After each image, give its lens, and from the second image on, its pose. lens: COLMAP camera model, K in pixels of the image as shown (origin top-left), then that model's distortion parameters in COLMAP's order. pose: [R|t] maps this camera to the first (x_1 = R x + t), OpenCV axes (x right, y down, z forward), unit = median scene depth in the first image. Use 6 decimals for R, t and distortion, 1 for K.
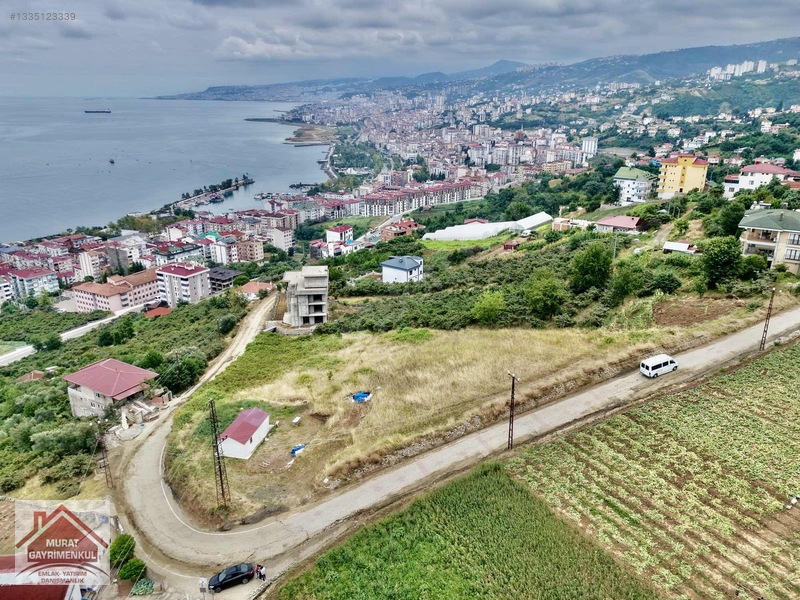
lens RADIAL K [[590.0, 0, 401.4], [0, 590.0, 301.6], [0, 0, 1]] dist [0.068329, -0.064443]
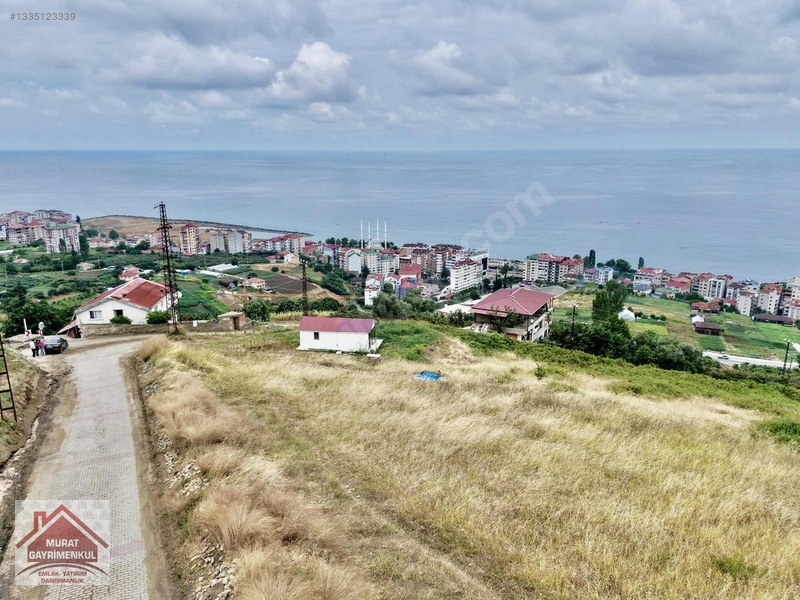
lens RADIAL K [[589.4, 0, 400.6], [0, 589.4, 296.6], [0, 0, 1]] dist [0.070732, -0.069500]
pose [[0.047581, 0.246210, -0.968048, 0.045984], [-0.333215, 0.917543, 0.216986, -0.002185], [0.941650, 0.312243, 0.125699, 0.090391]]
